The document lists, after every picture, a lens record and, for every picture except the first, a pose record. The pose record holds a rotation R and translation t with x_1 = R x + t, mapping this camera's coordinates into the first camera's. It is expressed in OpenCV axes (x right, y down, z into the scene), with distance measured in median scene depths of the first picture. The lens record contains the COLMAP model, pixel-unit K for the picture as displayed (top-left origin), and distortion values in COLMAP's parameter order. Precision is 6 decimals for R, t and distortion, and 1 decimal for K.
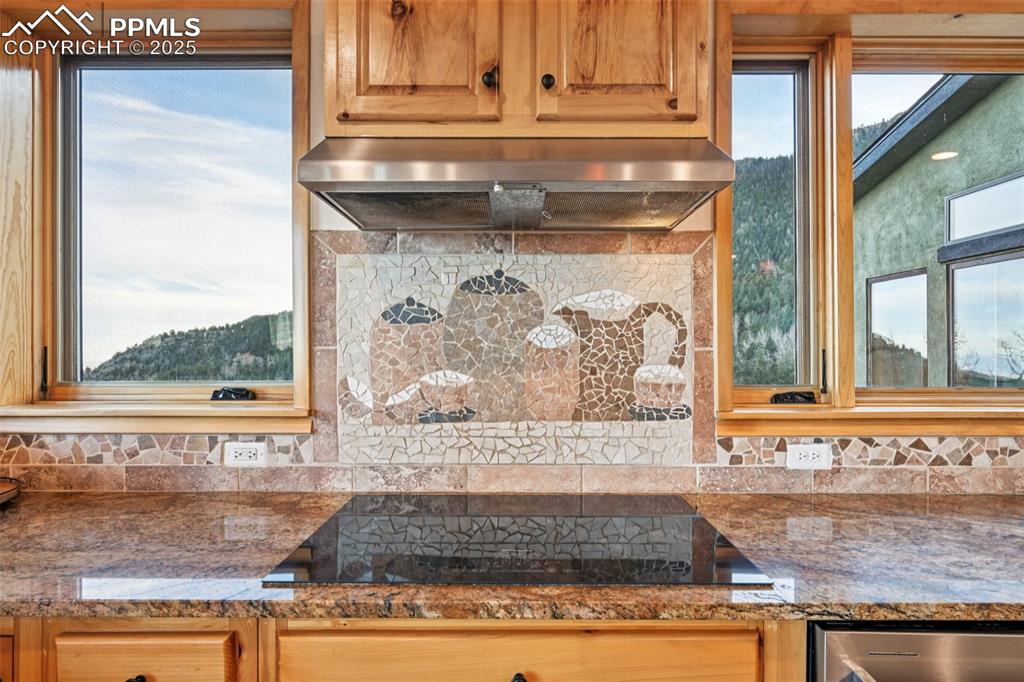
lens RADIAL K [[526.4, 0, 512.0], [0, 526.4, 341.0], [0, 0, 1]] dist [-0.000601, -0.000046]
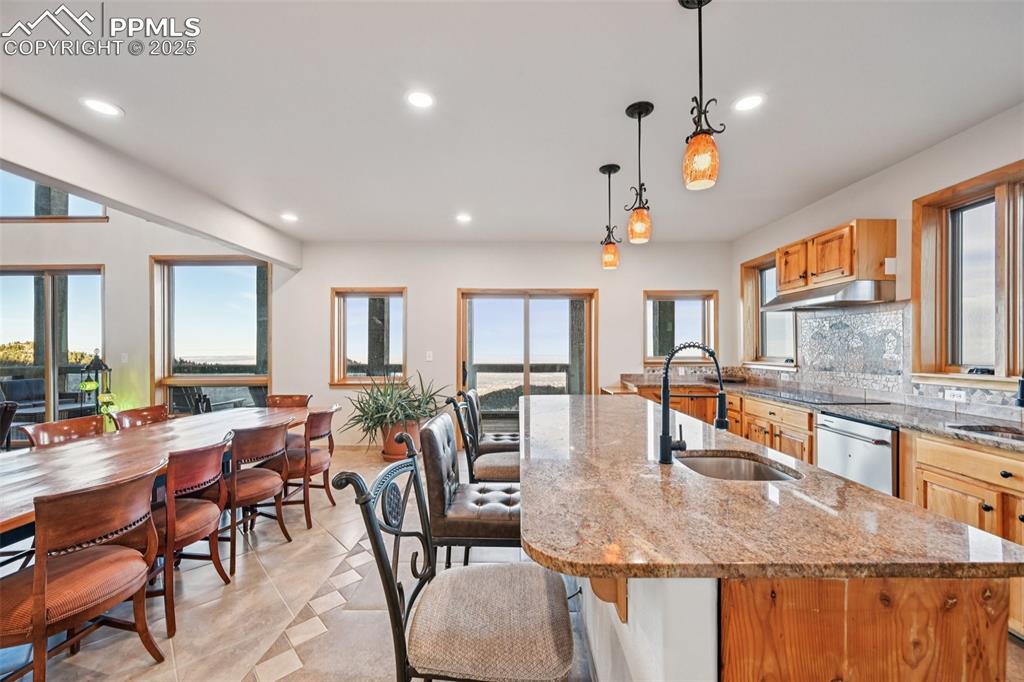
lens RADIAL K [[405.4, 0, 506.1], [0, 405.4, 349.8], [0, 0, 1]] dist [-0.000398, -0.000180]
pose [[-0.018585, 0.003513, -0.999821, 2.302701], [0.004004, 0.999986, 0.003439, 0.013018], [0.999819, -0.003940, -0.018599, -0.851686]]
